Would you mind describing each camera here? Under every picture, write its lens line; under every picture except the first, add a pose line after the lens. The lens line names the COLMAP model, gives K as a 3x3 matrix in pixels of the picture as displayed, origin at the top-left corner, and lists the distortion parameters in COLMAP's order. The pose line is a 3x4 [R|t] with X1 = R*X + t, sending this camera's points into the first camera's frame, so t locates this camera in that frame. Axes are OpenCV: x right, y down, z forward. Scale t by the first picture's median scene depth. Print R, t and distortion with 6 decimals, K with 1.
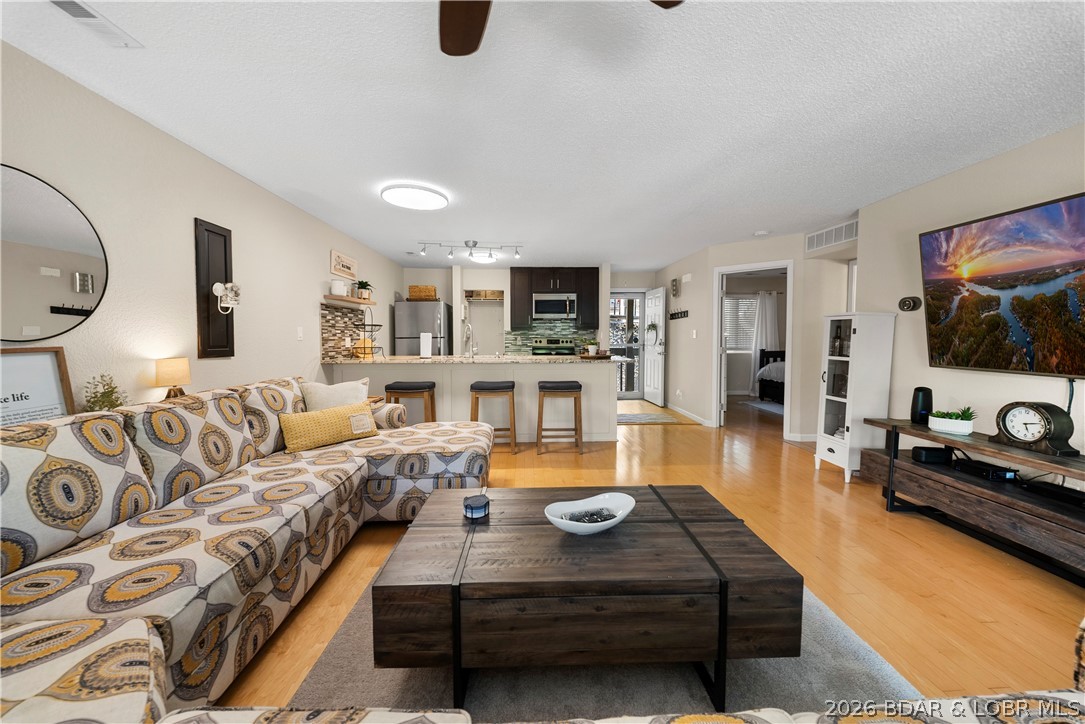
lens RADIAL K [[391.0, 0, 548.9], [0, 391.0, 346.0], [0, 0, 1]] dist [-0.000073, -0.003466]
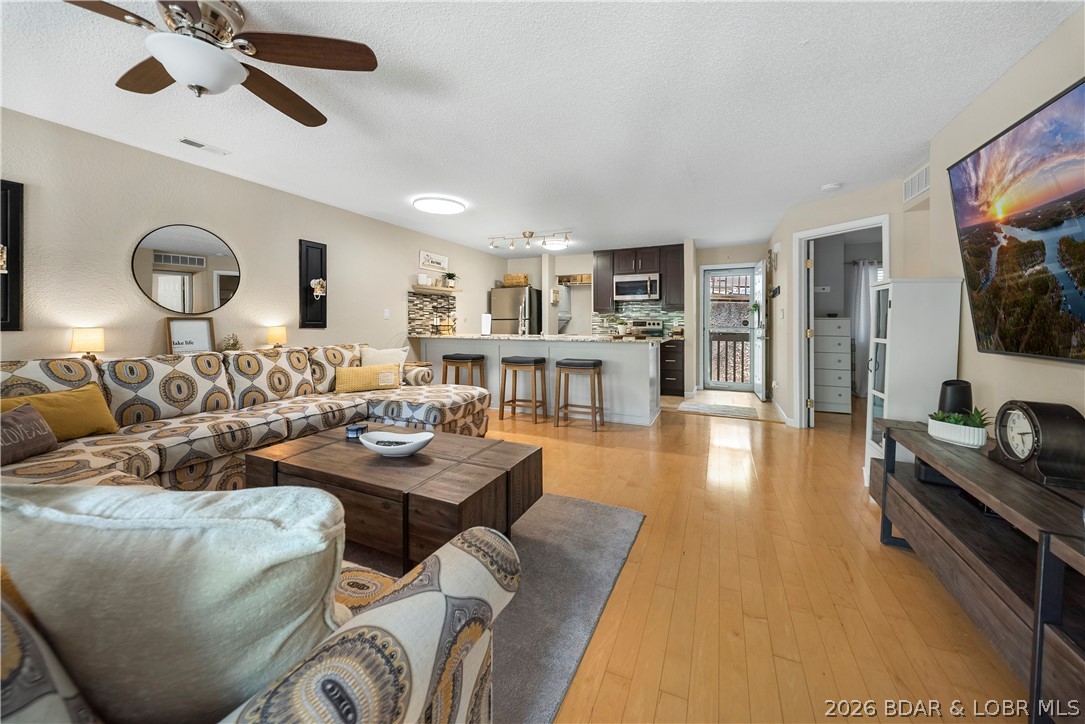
lens RADIAL K [[391.0, 0, 540.9], [0, 391.0, 332.0], [0, 0, 1]] dist [-0.000073, -0.003466]
pose [[0.888318, 0.013407, -0.459034, 0.600934], [-0.014124, 0.999898, 0.001870, 0.027259], [0.459012, 0.004822, 0.888417, 0.038870]]
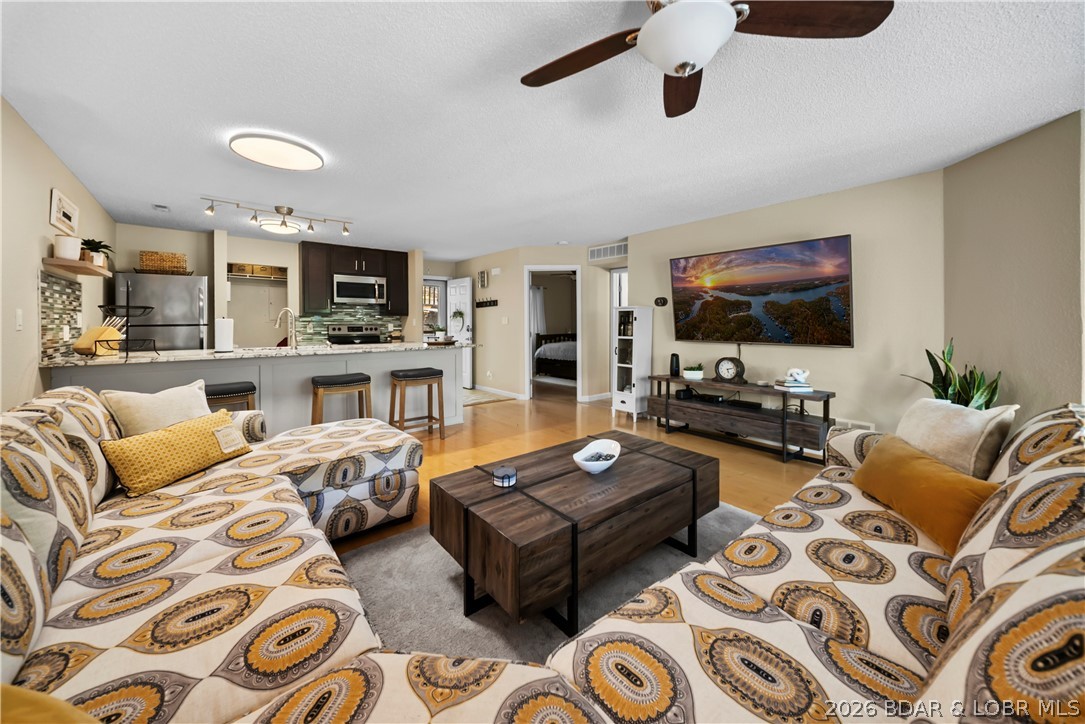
lens RADIAL K [[391.0, 0, 552.8], [0, 391.0, 319.8], [0, 0, 1]] dist [-0.000073, -0.003466]
pose [[0.791975, 0.002719, 0.610548, -0.437499], [0.018343, 0.999433, -0.028243, 0.002202], [-0.610278, 0.033567, 0.791476, 0.020044]]
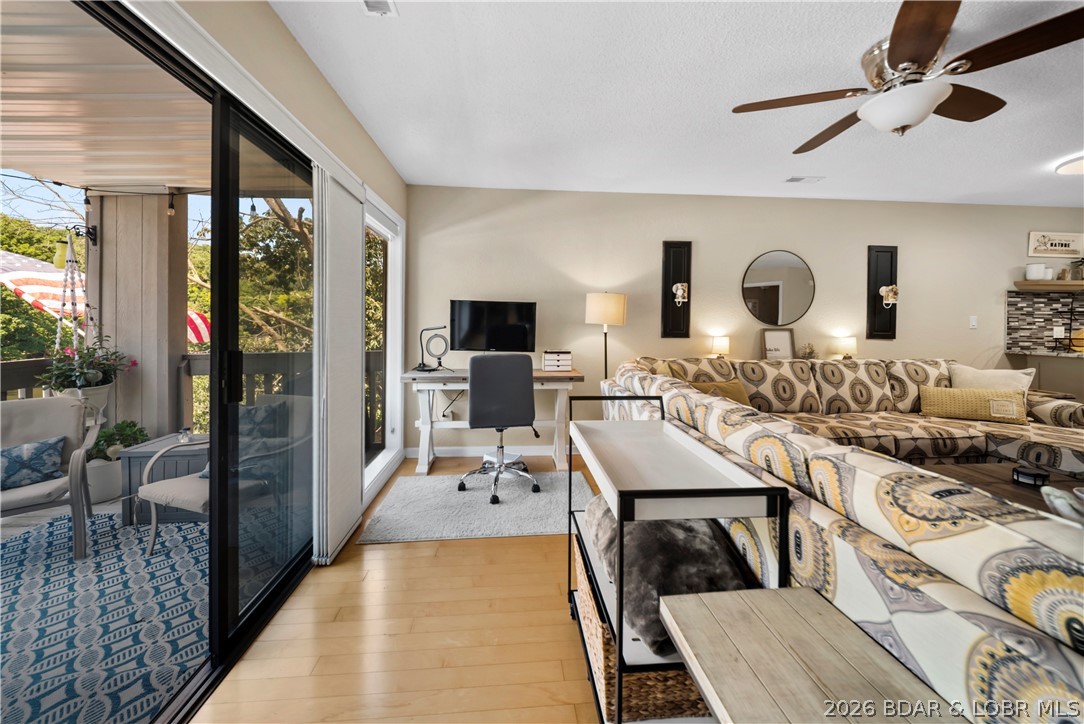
lens RADIAL K [[390.6, 0, 541.4], [0, 390.6, 329.6], [0, 0, 1]] dist [-0.000073, -0.003466]
pose [[0.014153, 0.016278, -0.999767, 0.516655], [-0.029416, 0.999441, 0.015856, 0.008336], [0.999467, 0.029184, 0.014623, -0.245420]]
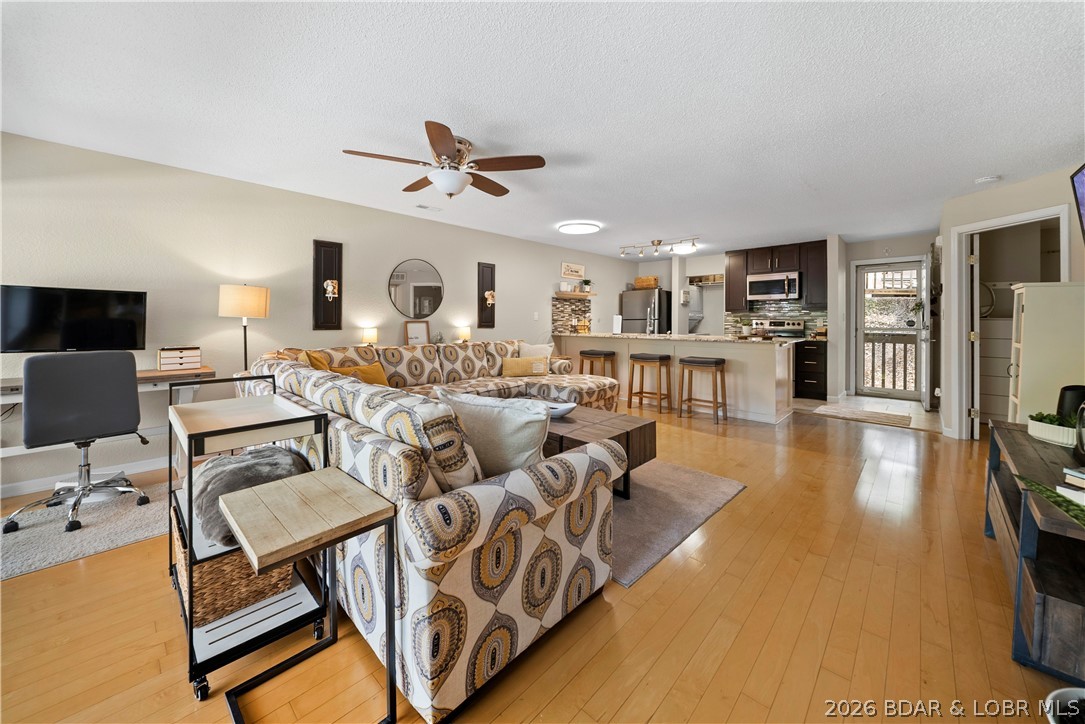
lens RADIAL K [[391.0, 0, 538.4], [0, 391.0, 322.6], [0, 0, 1]] dist [-0.000073, -0.003466]
pose [[0.680531, 0.005607, -0.732698, 0.778993], [-0.019124, 0.999766, -0.010111, 0.016052], [0.732470, 0.020893, 0.680479, -0.186123]]
